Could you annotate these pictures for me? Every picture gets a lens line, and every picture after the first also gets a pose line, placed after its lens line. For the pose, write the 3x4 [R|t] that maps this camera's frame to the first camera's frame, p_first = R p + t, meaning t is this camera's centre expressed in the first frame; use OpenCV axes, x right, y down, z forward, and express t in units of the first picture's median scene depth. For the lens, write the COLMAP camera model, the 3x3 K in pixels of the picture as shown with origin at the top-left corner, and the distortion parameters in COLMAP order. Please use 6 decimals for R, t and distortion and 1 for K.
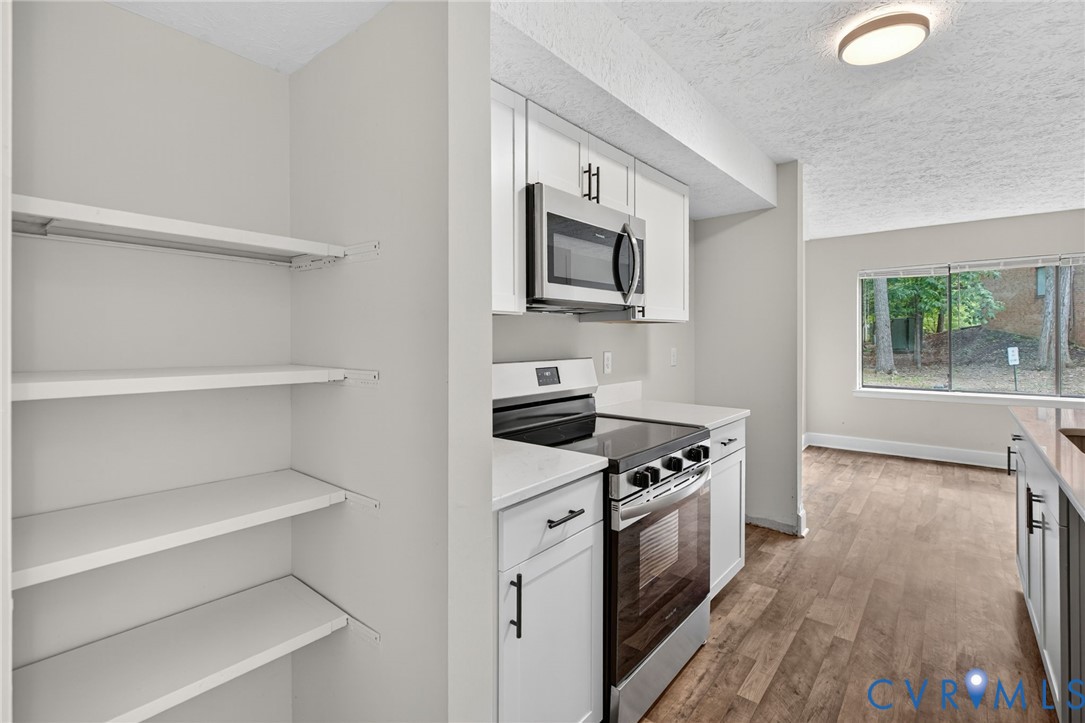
lens RADIAL K [[488.9, 0, 538.3], [0, 488.9, 329.8], [0, 0, 1]] dist [-0.001709, -0.000252]
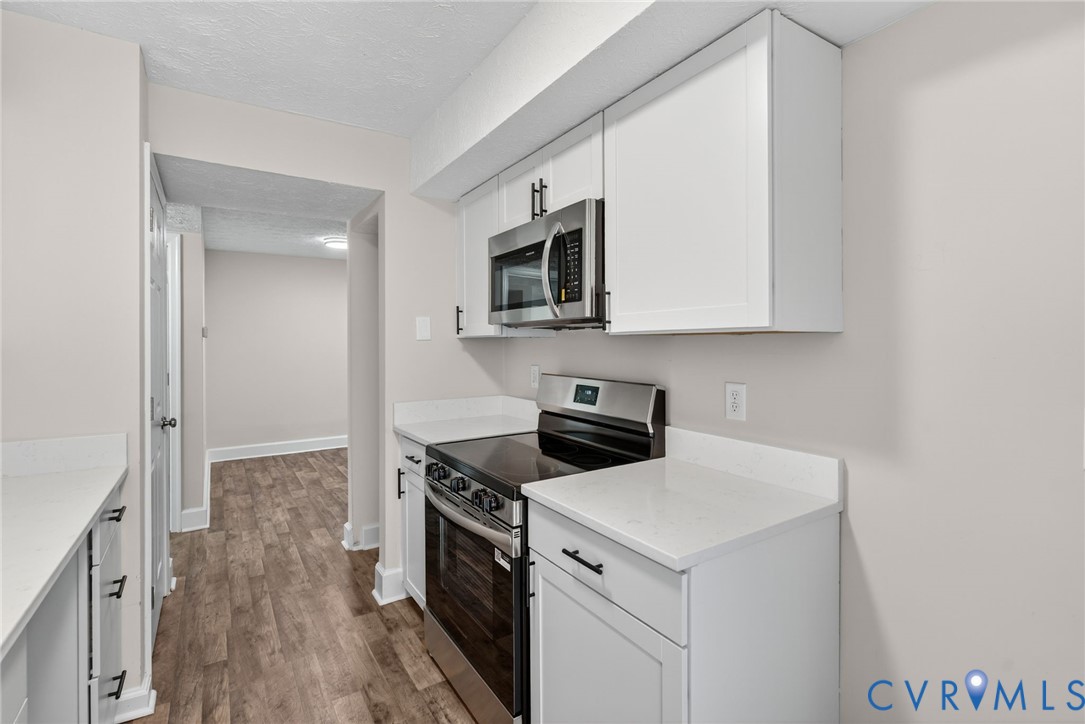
lens RADIAL K [[506.2, 0, 533.4], [0, 506.2, 351.1], [0, 0, 1]] dist [0.026992, -0.000081]
pose [[-0.281045, 0.002818, -0.959691, 1.195849], [0.002087, 0.999995, 0.002326, 0.005653], [0.959692, -0.001349, -0.281049, 1.388104]]
